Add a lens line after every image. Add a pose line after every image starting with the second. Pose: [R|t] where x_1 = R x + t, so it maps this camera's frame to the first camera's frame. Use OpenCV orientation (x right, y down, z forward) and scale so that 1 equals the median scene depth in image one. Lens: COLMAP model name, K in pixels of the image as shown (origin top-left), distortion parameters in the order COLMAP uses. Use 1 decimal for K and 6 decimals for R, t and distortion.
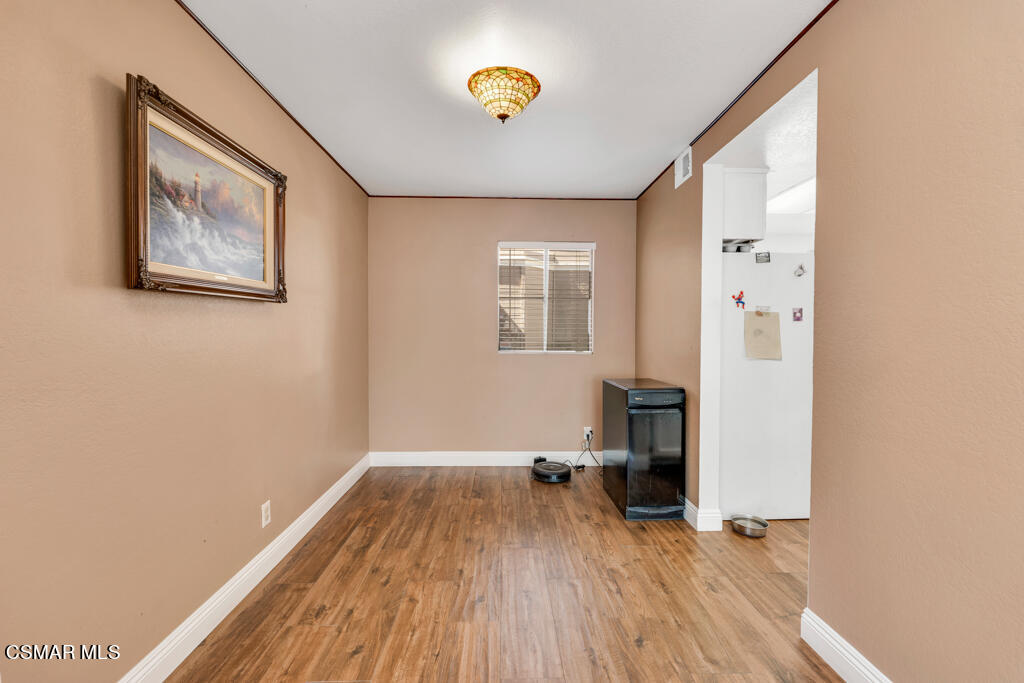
lens RADIAL K [[418.0, 0, 512.0], [0, 418.0, 341.5], [0, 0, 1]] dist [0.001889, 0.000702]
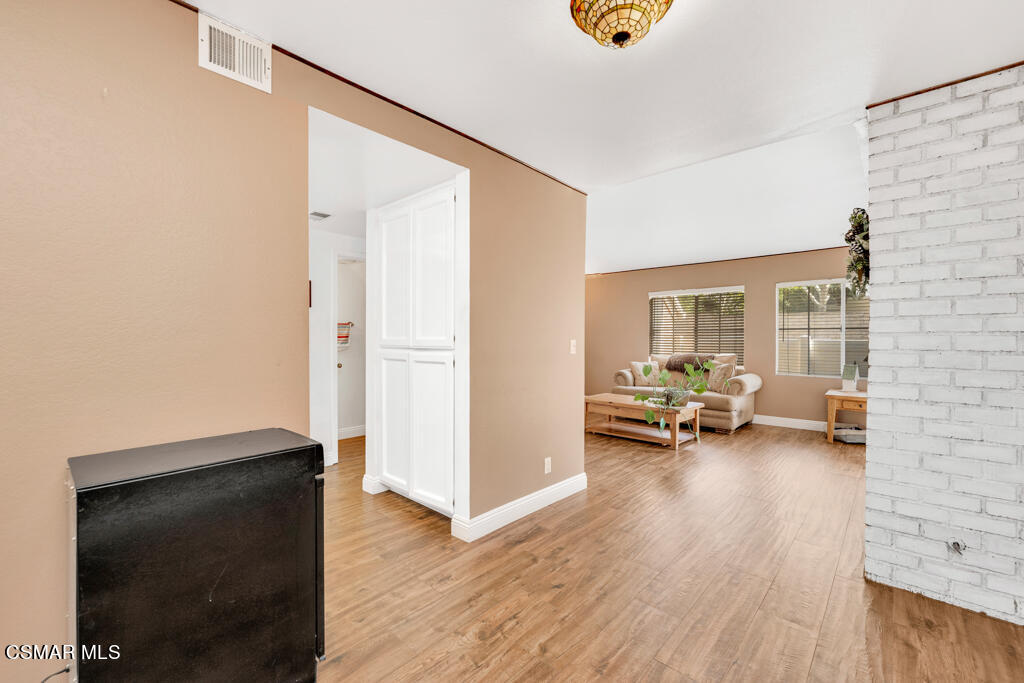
lens RADIAL K [[418.0, 0, 512.0], [0, 418.0, 341.5], [0, 0, 1]] dist [0.001889, 0.000702]
pose [[-0.722153, -0.007766, 0.691689, -0.380617], [0.007241, 0.999797, 0.018786, -0.036572], [-0.691695, 0.018575, -0.721951, 1.645884]]
